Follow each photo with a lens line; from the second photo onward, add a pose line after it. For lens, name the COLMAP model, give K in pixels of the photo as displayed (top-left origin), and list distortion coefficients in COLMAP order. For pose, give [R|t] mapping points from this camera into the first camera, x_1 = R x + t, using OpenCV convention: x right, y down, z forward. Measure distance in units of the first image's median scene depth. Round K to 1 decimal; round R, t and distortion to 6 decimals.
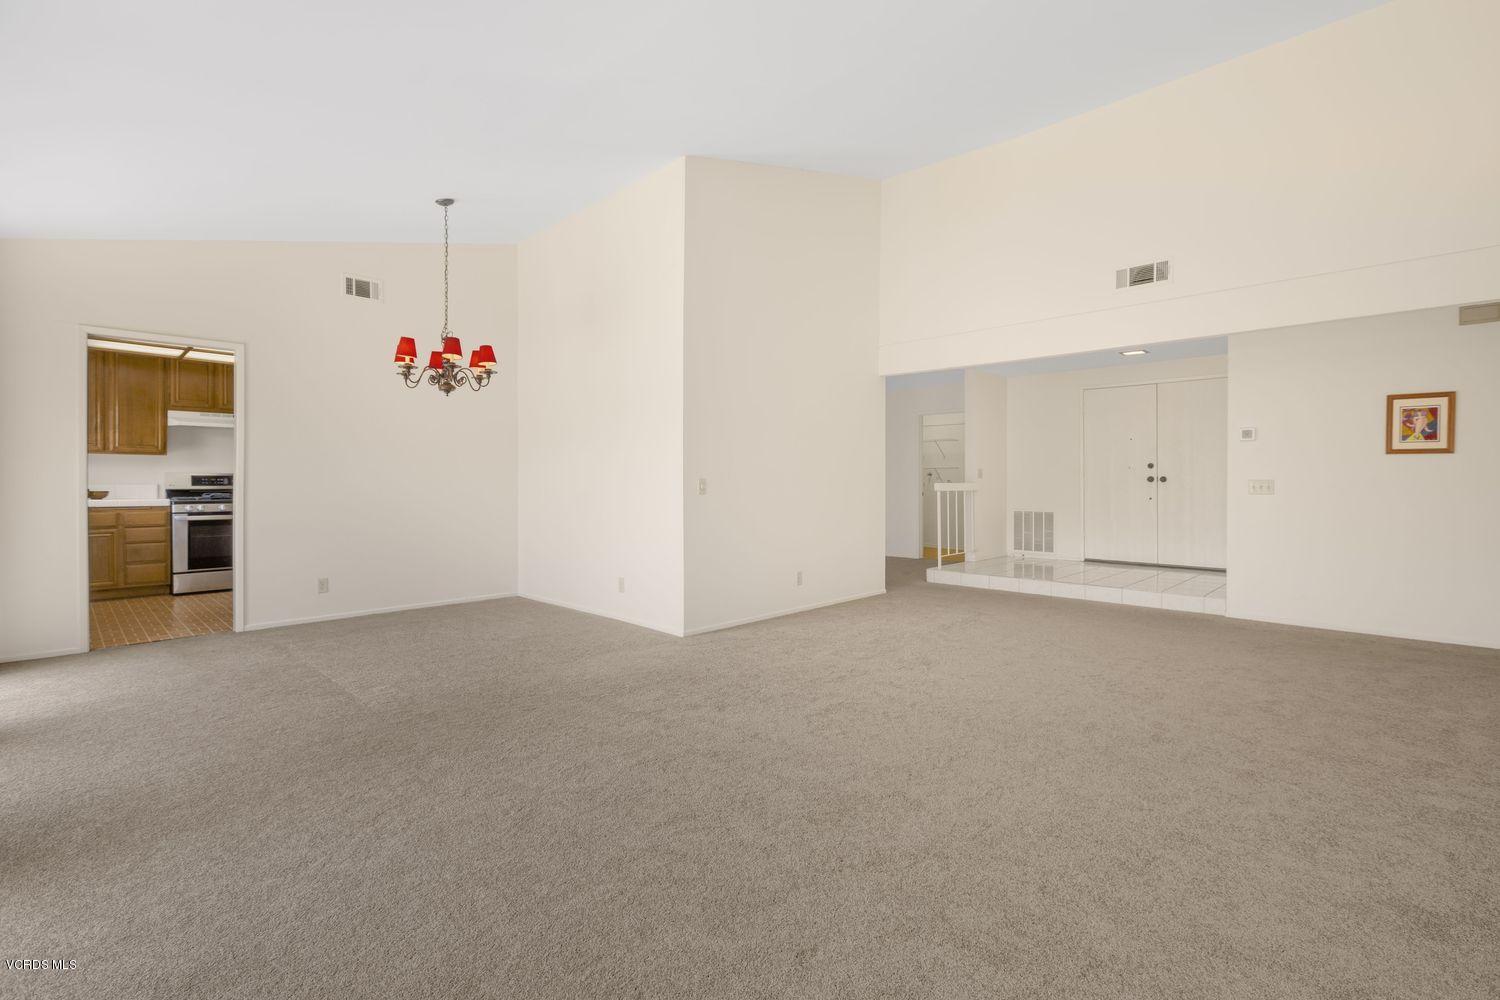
lens RADIAL K [[678.4, 0, 777.6], [0, 678.4, 487.2], [0, 0, 1]] dist [-0.005906, 0.000011]
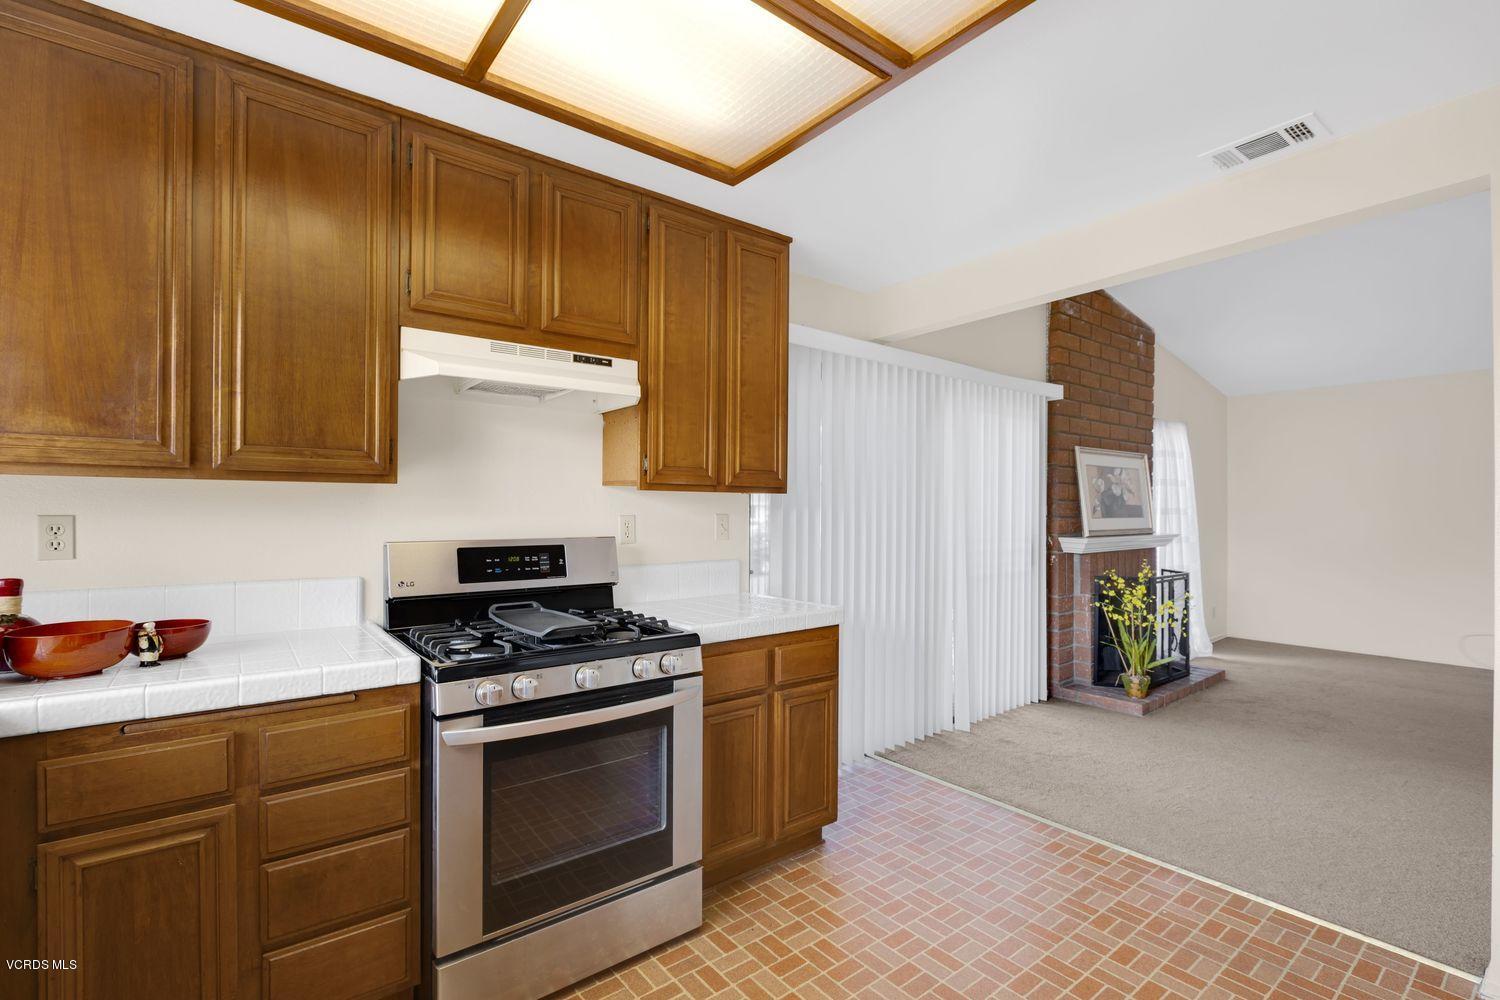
lens RADIAL K [[678.4, 0, 758.1], [0, 678.4, 505.5], [0, 0, 1]] dist [-0.005906, 0.000011]
pose [[0.991891, 0.009598, -0.126725, -0.739443], [-0.010323, 0.999934, -0.005070, -0.039260], [0.126668, 0.006337, 0.991925, 0.758919]]
